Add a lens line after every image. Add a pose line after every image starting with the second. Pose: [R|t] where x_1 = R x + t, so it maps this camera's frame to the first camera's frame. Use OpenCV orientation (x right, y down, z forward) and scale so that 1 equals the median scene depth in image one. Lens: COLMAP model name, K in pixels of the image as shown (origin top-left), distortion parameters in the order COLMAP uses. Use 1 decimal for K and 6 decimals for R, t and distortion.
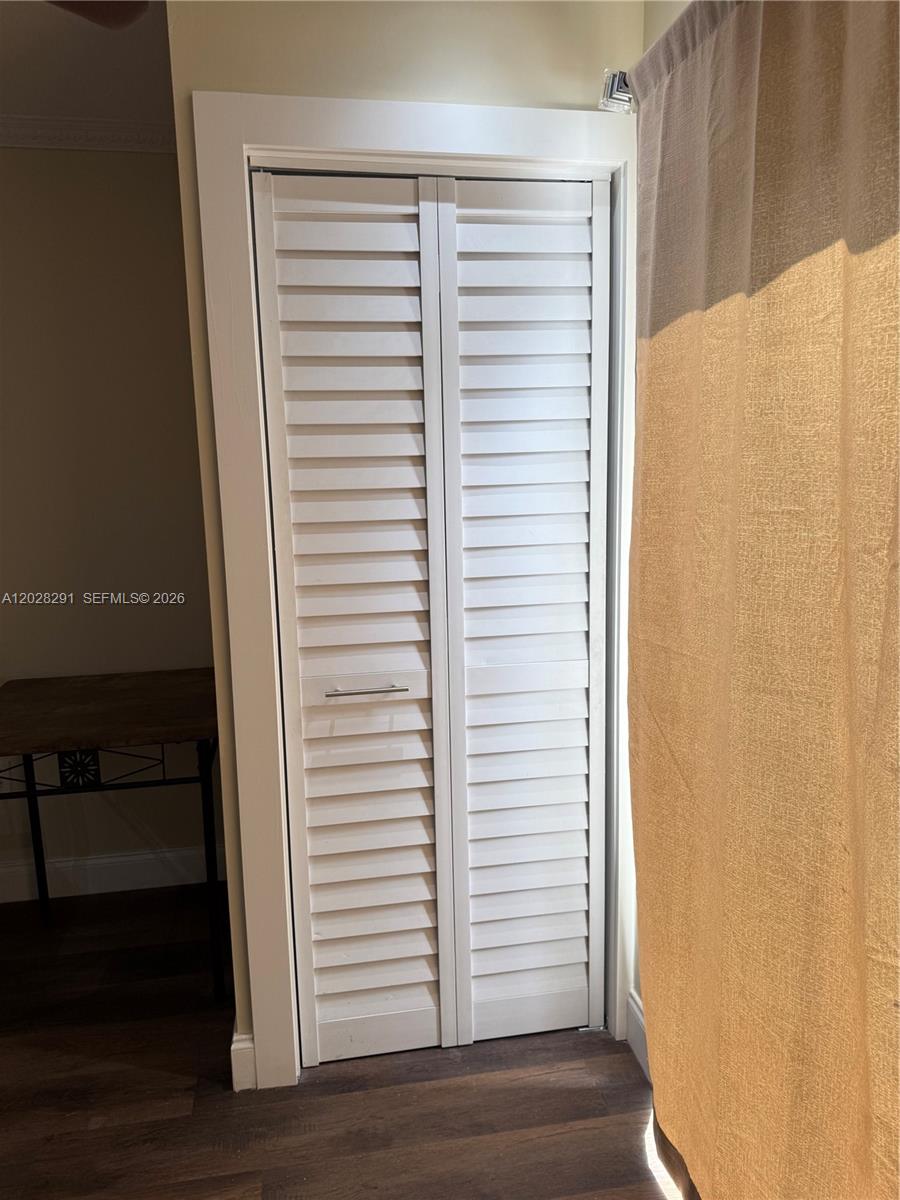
lens RADIAL K [[843.9, 0, 449.9], [0, 843.9, 603.3], [0, 0, 1]] dist [0.003020, -0.025120]
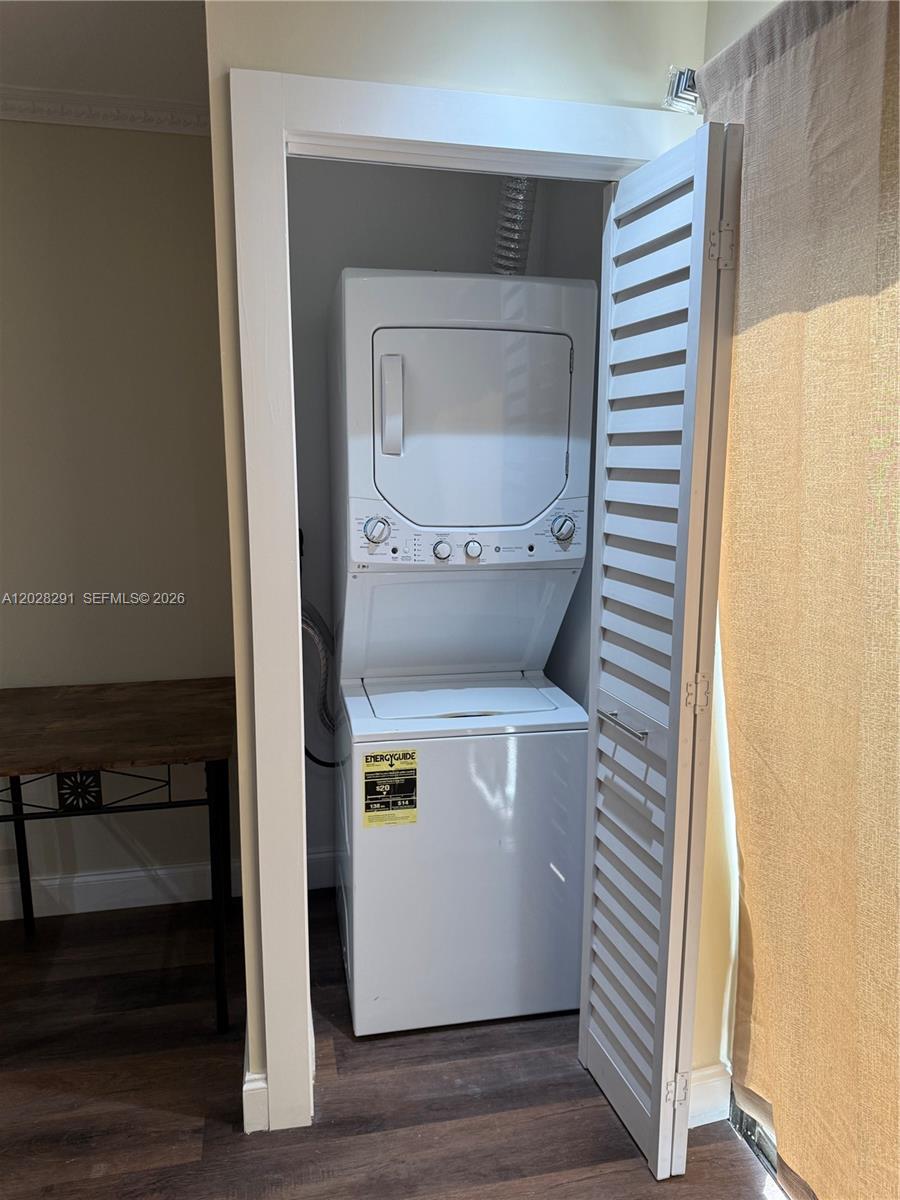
lens RADIAL K [[843.9, 0, 447.6], [0, 843.9, 602.9], [0, 0, 1]] dist [0.003020, -0.025120]
pose [[0.998722, 0.019641, 0.046577, -0.085349], [-0.020262, 0.999711, 0.012904, -0.034733], [-0.046310, -0.013831, 0.998831, 0.052407]]
